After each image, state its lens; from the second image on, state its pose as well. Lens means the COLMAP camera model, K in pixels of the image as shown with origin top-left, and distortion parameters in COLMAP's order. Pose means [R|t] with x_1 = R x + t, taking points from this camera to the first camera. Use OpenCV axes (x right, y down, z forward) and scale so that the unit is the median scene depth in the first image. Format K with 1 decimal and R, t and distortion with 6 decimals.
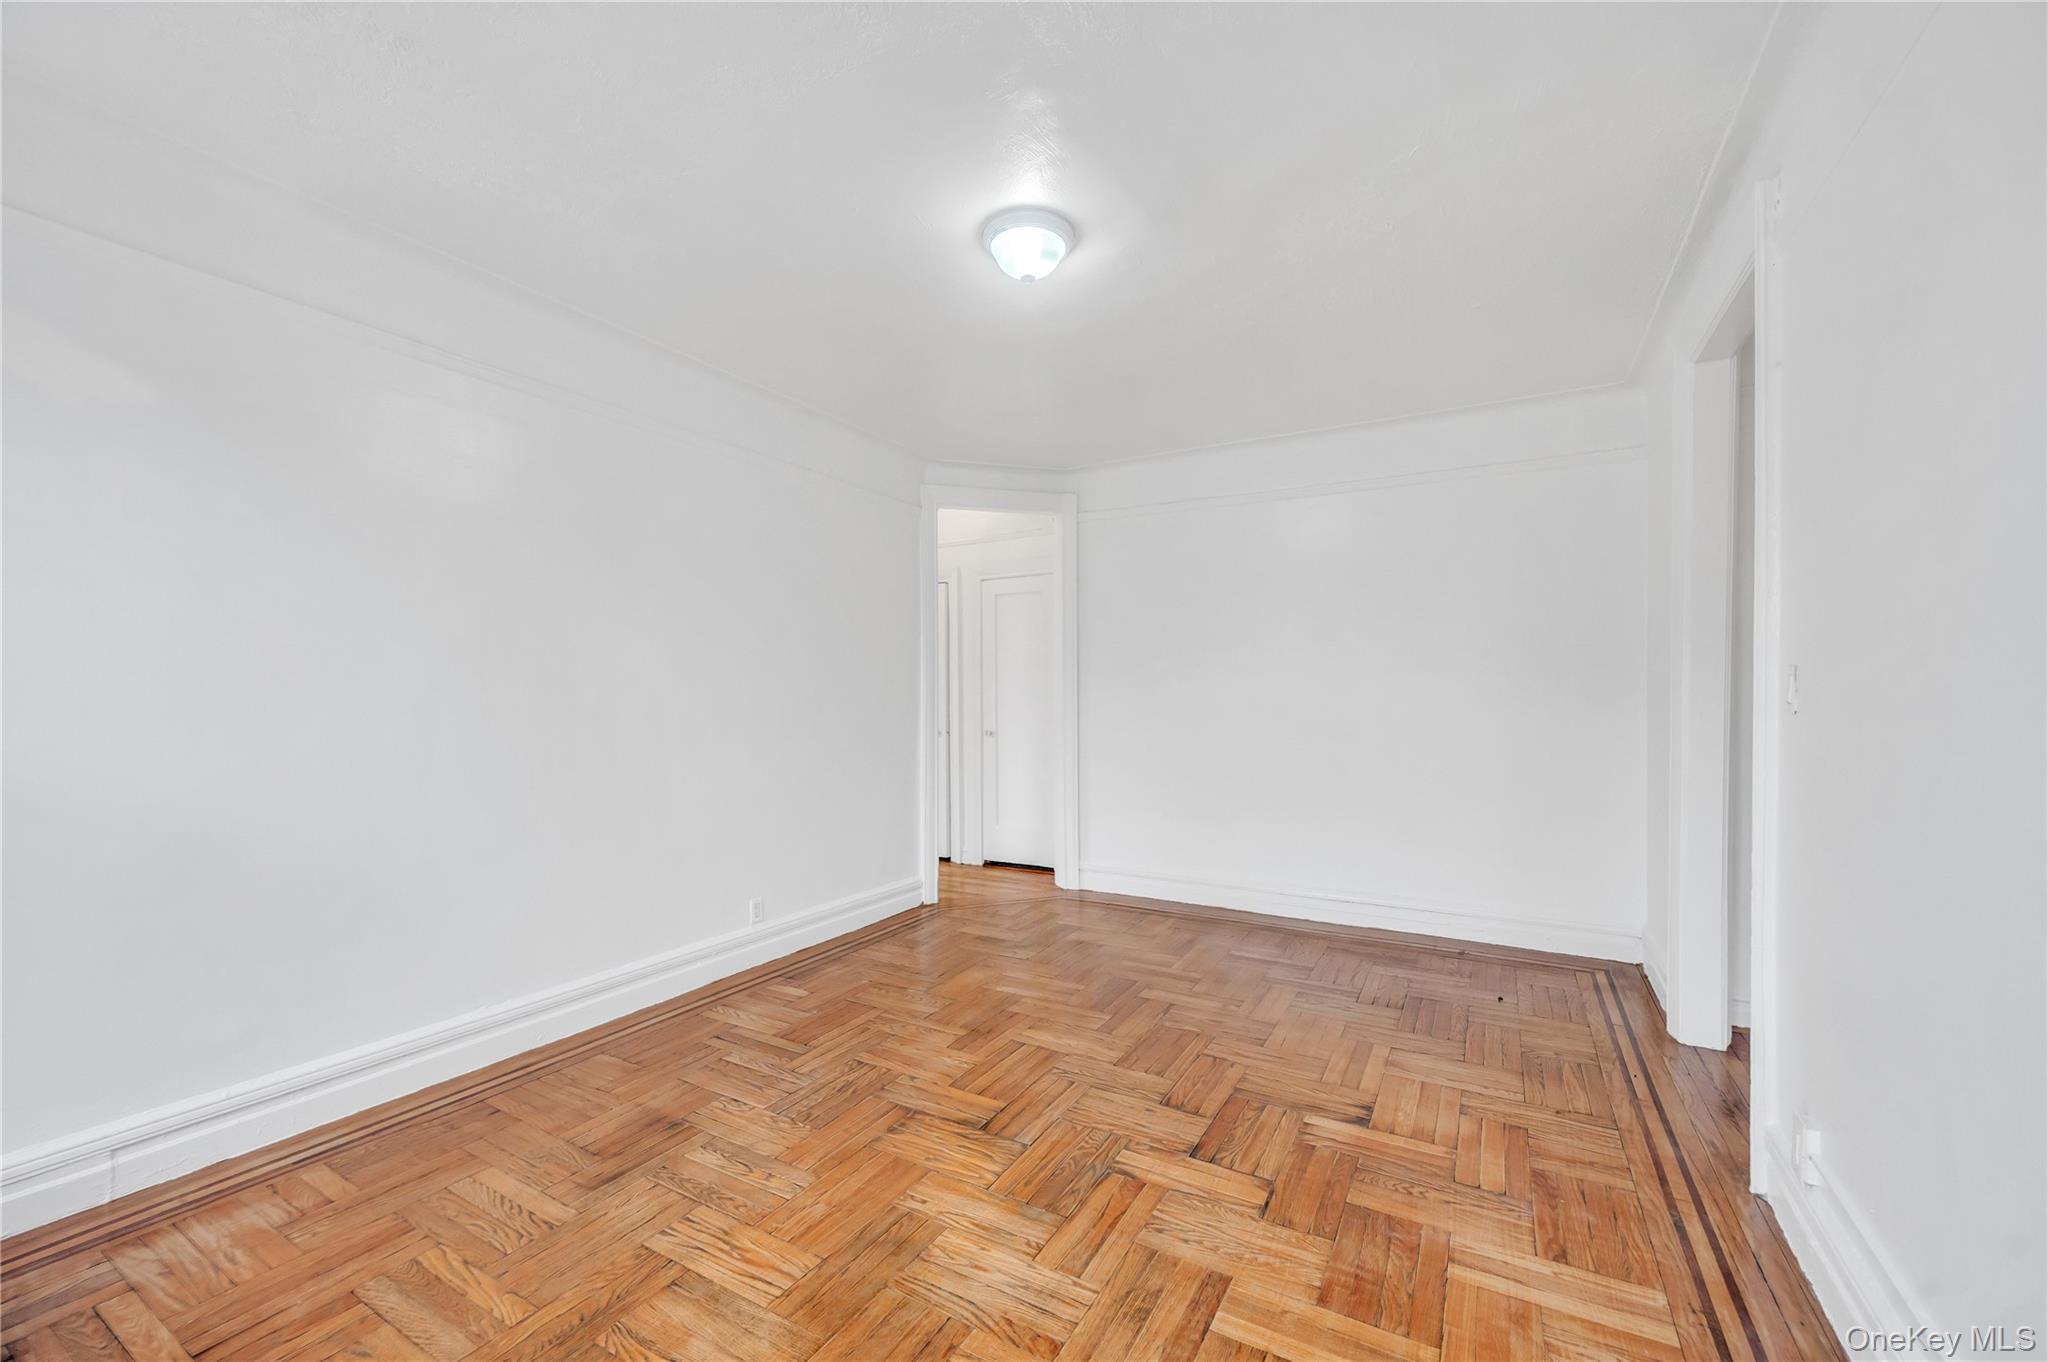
lens RADIAL K [[832.6, 0, 1022.1], [0, 832.6, 687.0], [0, 0, 1]] dist [0.000359, -0.000162]
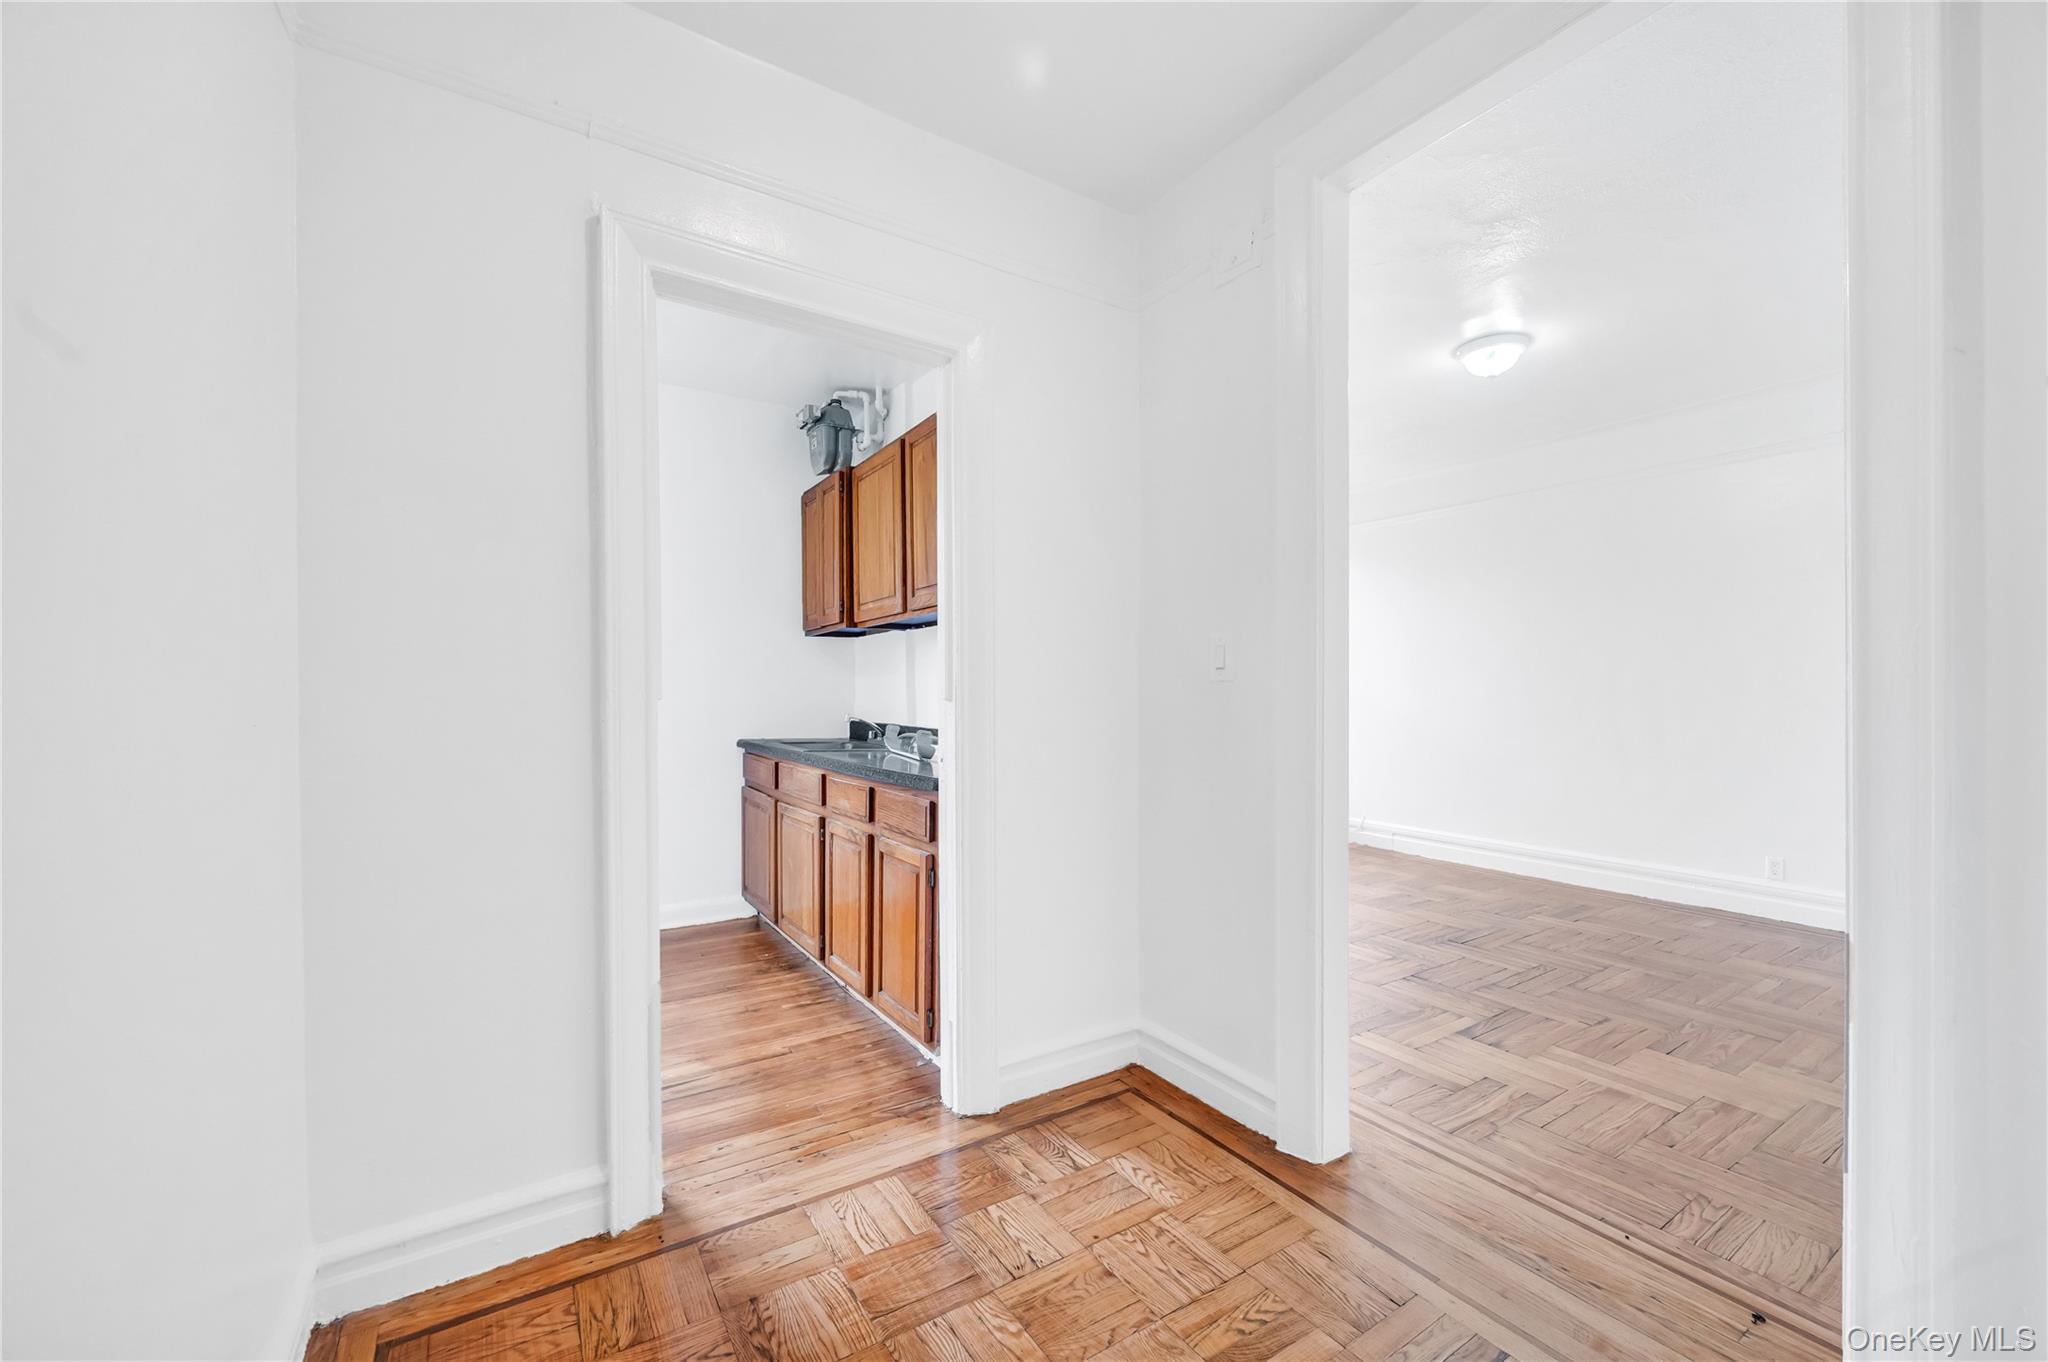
lens RADIAL K [[832.6, 0, 1016.9], [0, 832.6, 680.4], [0, 0, 1]] dist [0.000359, -0.000162]
pose [[-0.448863, 0.015593, -0.893465, 1.376764], [0.011428, 0.999866, 0.011709, -0.001955], [0.893528, -0.004955, -0.448981, 0.758873]]
